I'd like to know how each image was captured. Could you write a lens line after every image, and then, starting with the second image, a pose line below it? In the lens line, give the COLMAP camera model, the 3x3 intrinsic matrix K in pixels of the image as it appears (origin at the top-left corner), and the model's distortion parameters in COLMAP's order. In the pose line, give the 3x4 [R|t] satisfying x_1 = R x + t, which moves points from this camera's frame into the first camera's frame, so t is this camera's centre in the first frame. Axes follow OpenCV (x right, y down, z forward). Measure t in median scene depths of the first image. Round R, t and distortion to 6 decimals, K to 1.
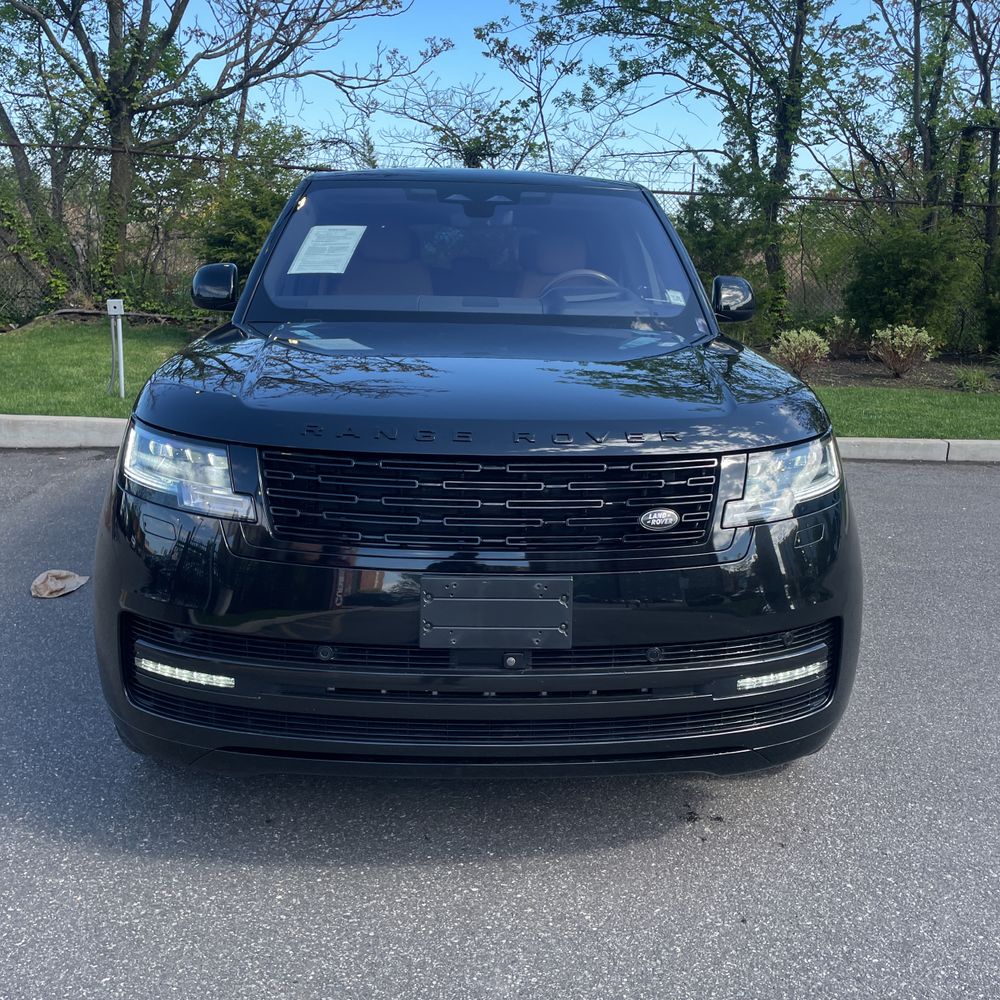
lens RADIAL K [[1000.6, 0, 506.2], [0, 1000.6, 513.5], [0, 0, 1]] dist [0.087305, -0.121120]
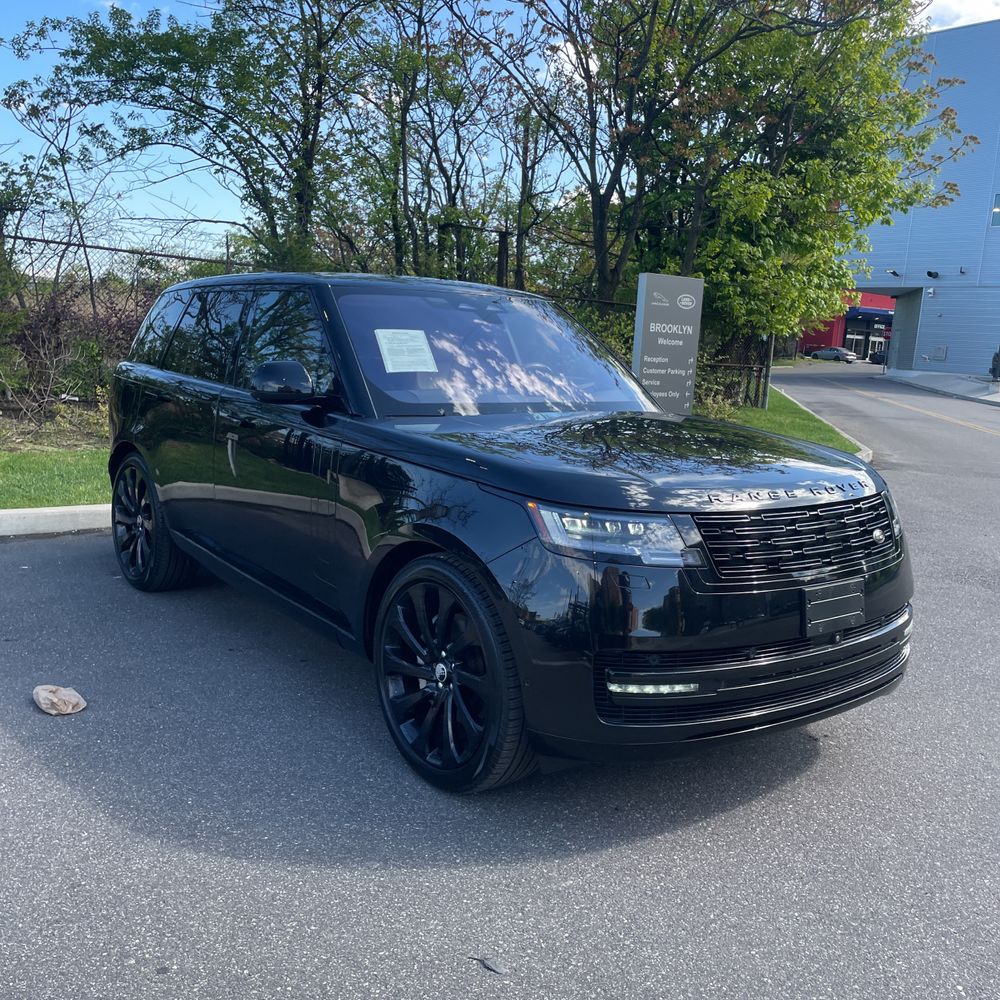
lens RADIAL K [[997.1, 0, 500.0], [0, 997.1, 500.0], [0, 0, 1]] dist [0.077229, -0.113147]
pose [[0.823236, -0.083841, 0.561475, -0.198113], [0.118134, 0.992683, -0.024978, -0.013127], [-0.555272, 0.086893, 0.827117, 0.000291]]
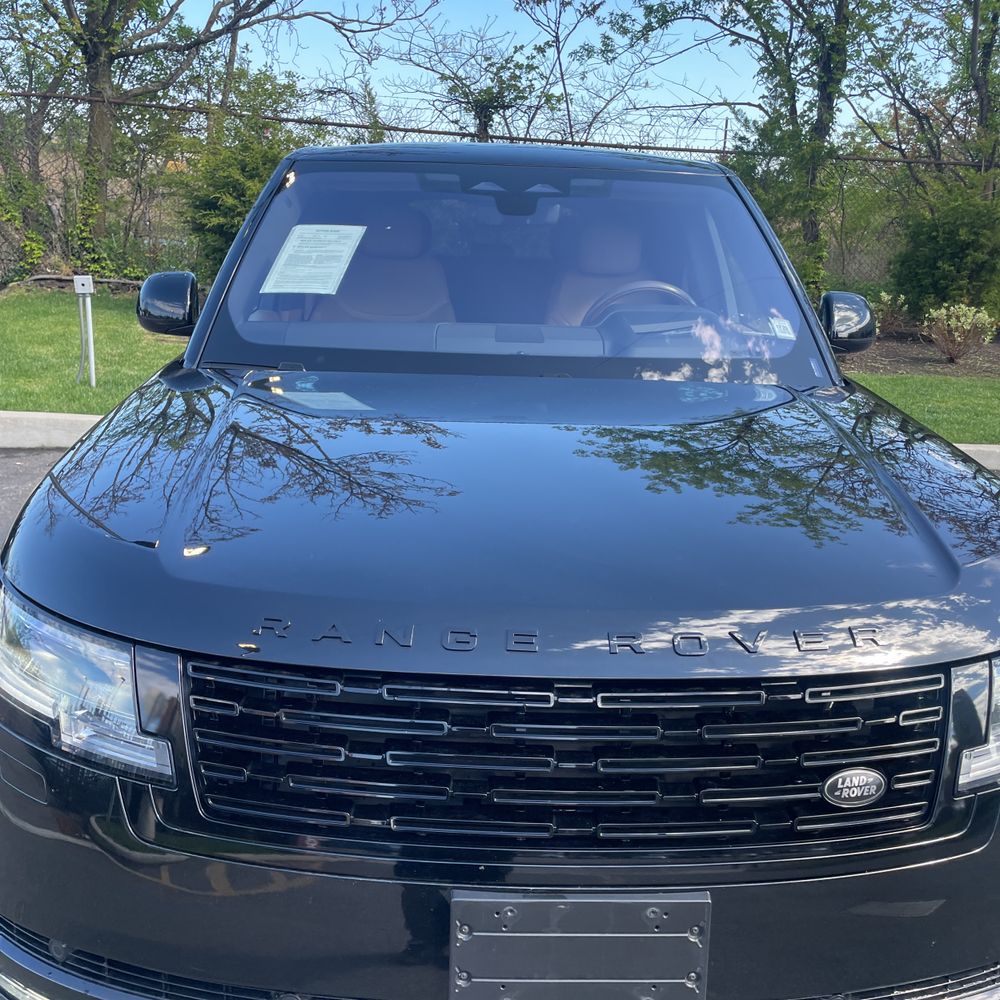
lens RADIAL K [[1009.4, 0, 500.2], [0, 1009.4, 522.8], [0, 0, 1]] dist [0.072548, -0.094239]
pose [[0.999922, 0.010348, -0.007022, -0.008587], [-0.009976, 0.998647, 0.051043, -0.028461], [0.007540, -0.050969, 0.998672, 0.064282]]
